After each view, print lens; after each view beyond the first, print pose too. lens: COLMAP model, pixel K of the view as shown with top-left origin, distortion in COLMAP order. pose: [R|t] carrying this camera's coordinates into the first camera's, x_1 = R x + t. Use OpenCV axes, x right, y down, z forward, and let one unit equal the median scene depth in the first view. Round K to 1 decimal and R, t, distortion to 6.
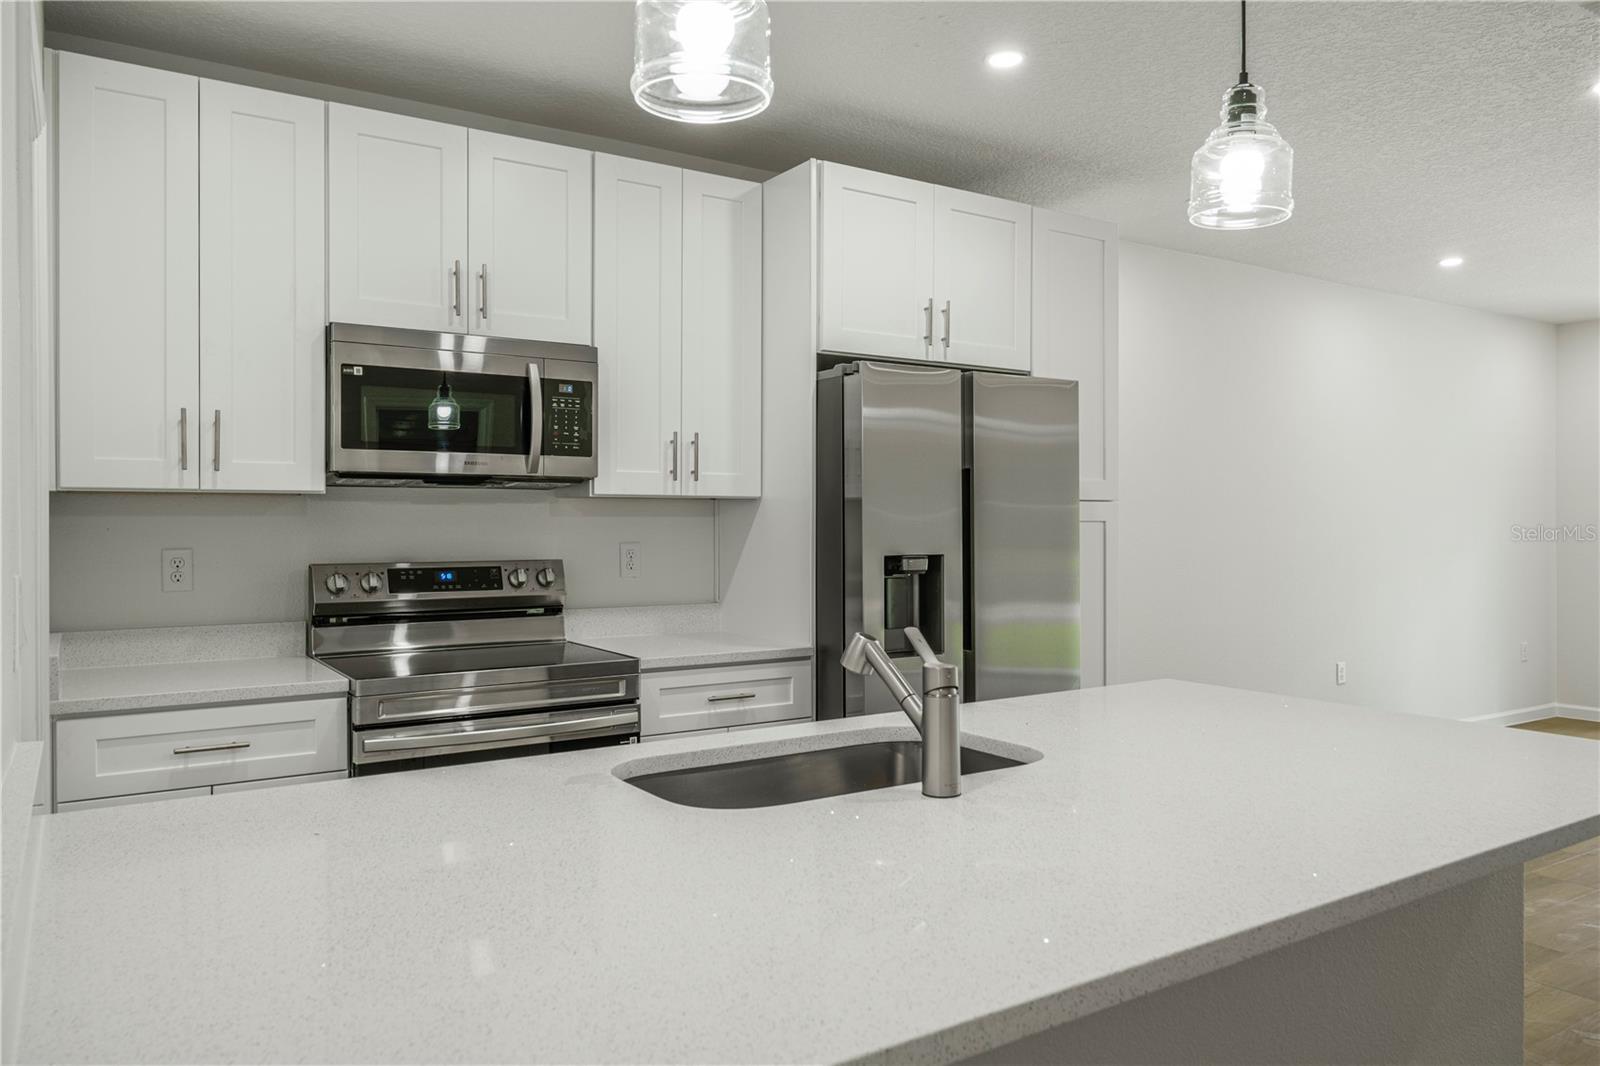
lens RADIAL K [[1085.3, 0, 732.9], [0, 1085.3, 533.9], [0, 0, 1]] dist [0.000857, 0.000117]
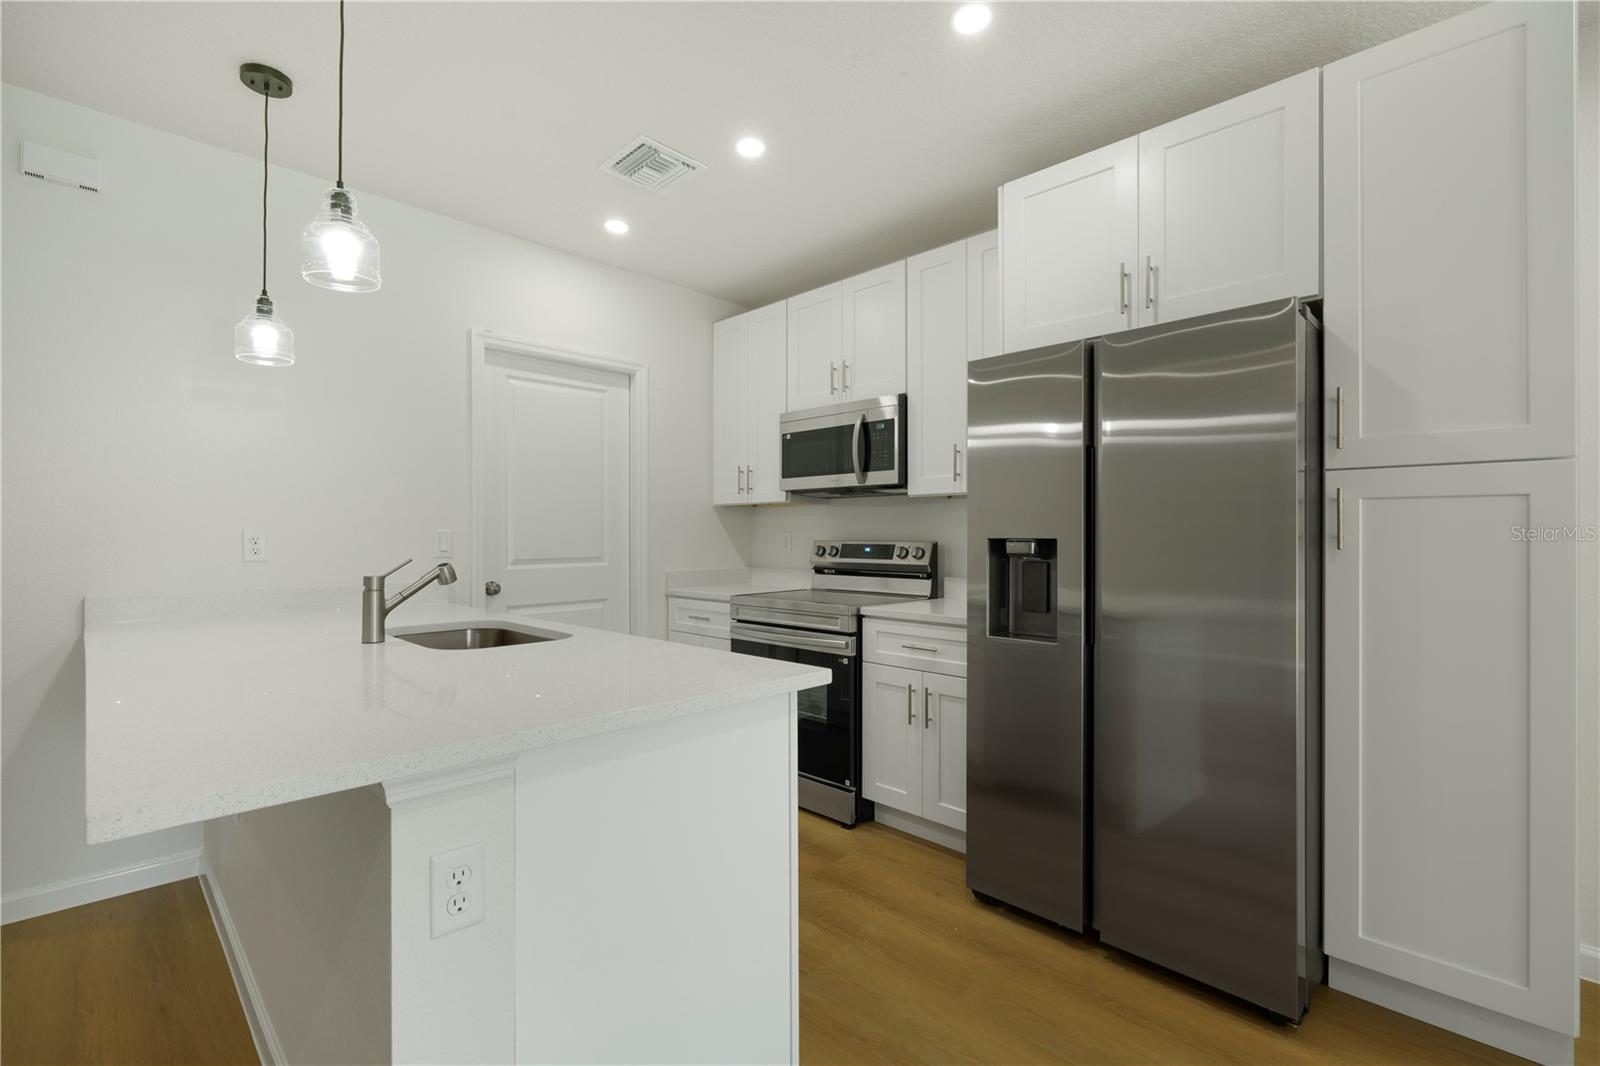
lens RADIAL K [[710.5, 0, 800.0], [0, 710.5, 533.0], [0, 0, 1]] dist [-0.002502, -0.000108]
pose [[0.254671, -0.000935, -0.967027, 0.769528], [-0.010578, 0.999937, -0.003752, 0.019298], [0.966970, 0.011185, 0.254645, 0.641223]]
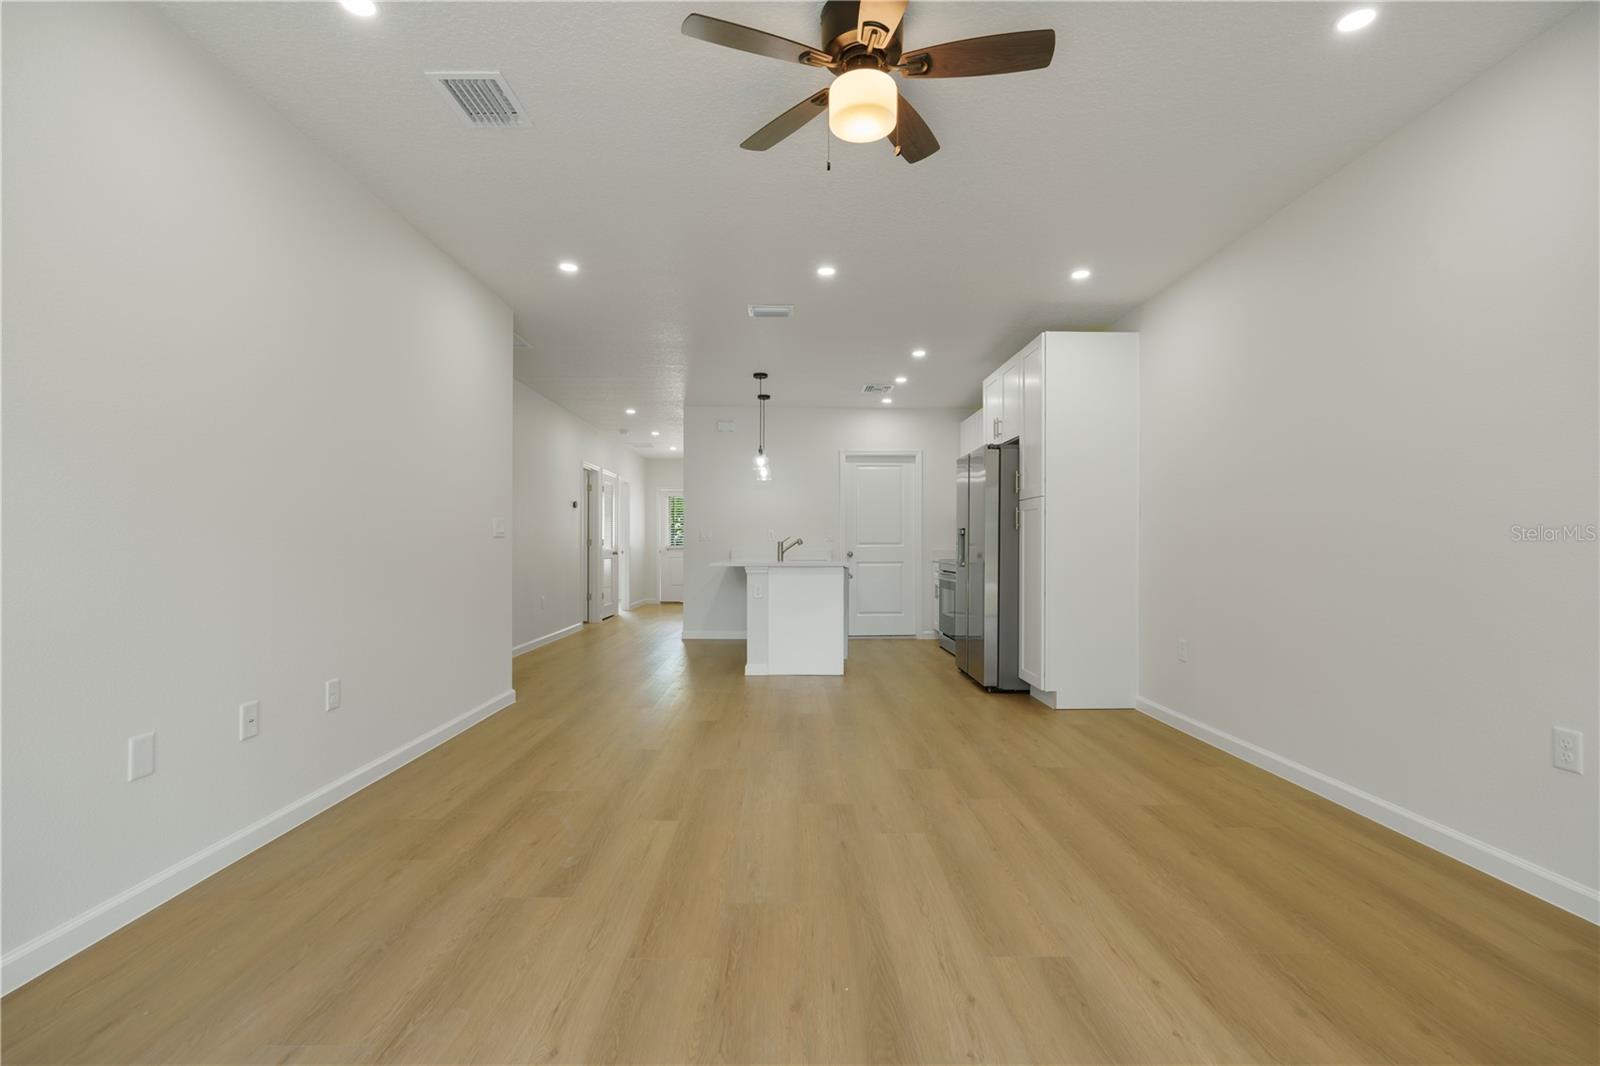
lens RADIAL K [[710.5, 0, 800.0], [0, 710.5, 533.0], [0, 0, 1]] dist [-0.002502, -0.000108]
pose [[-0.488676, -0.010606, -0.872401, 1.905195], [-0.009593, 0.999931, -0.006783, 0.044171], [0.872413, 0.005054, -0.488744, 1.523096]]
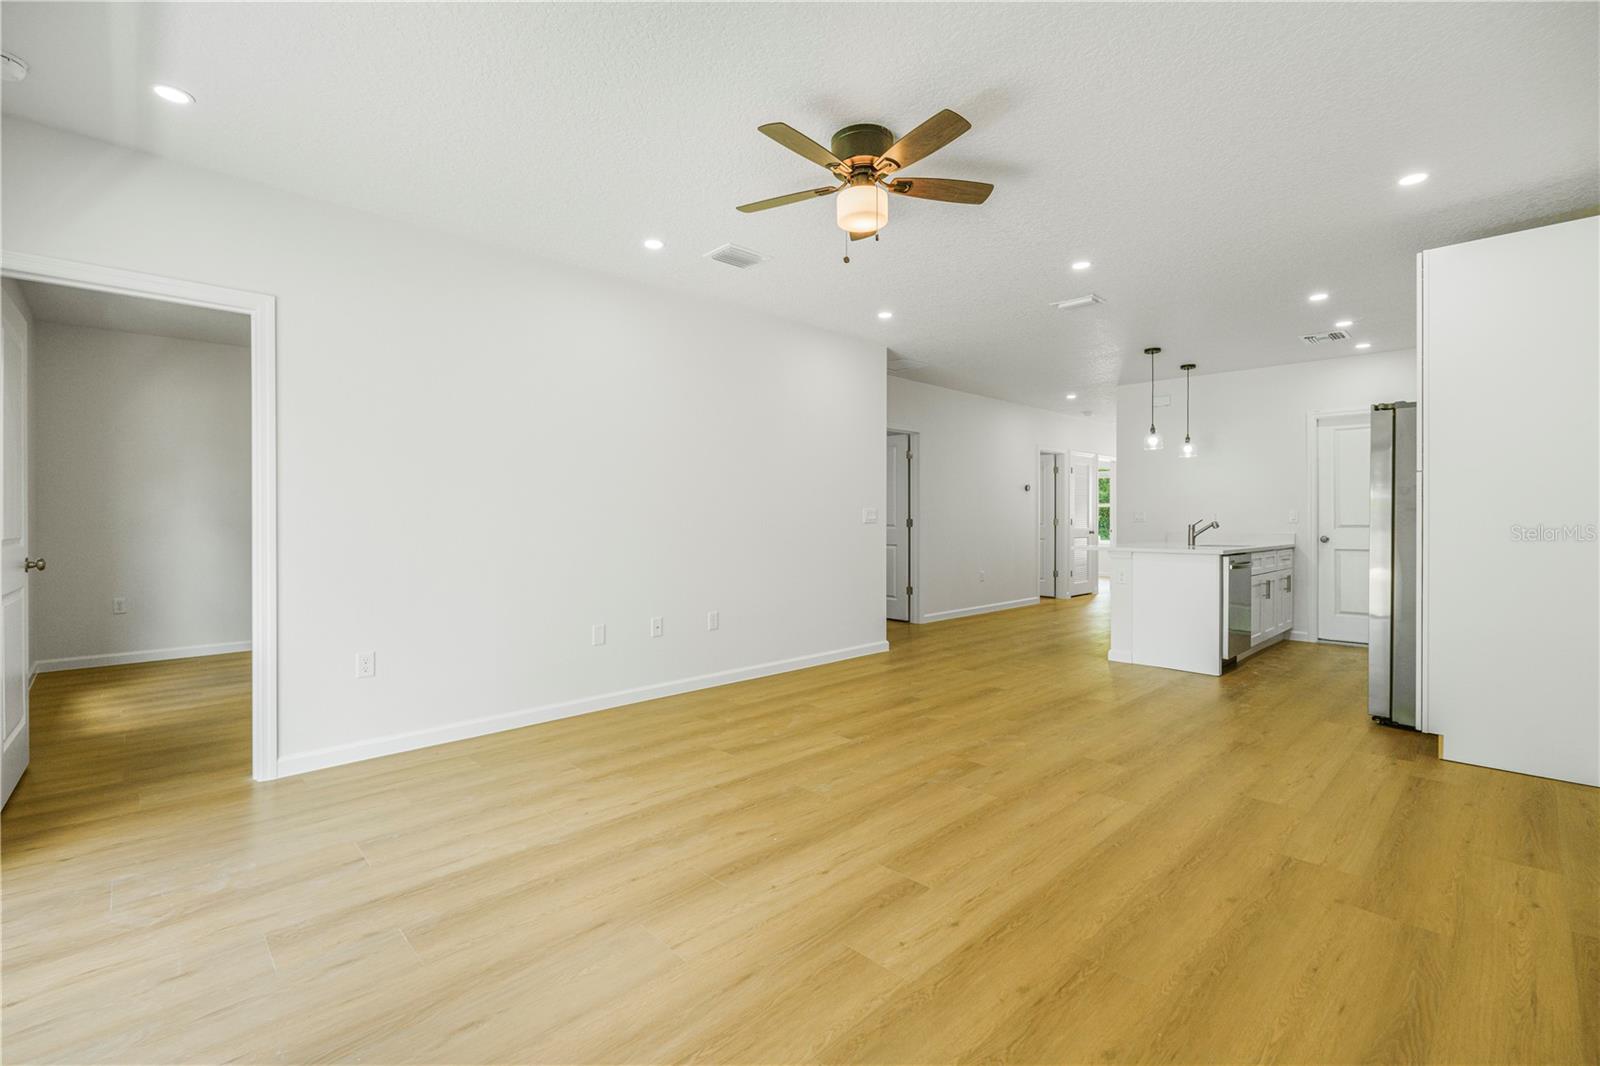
lens RADIAL K [[711.7, 0, 800.9], [0, 711.7, 508.9], [0, 0, 1]] dist [-0.001474, -0.000157]
pose [[-0.972229, 0.001404, -0.234029, 1.583688], [0.001158, 0.999999, 0.001187, 0.009988], [0.234030, 0.000883, -0.972229, 2.072115]]
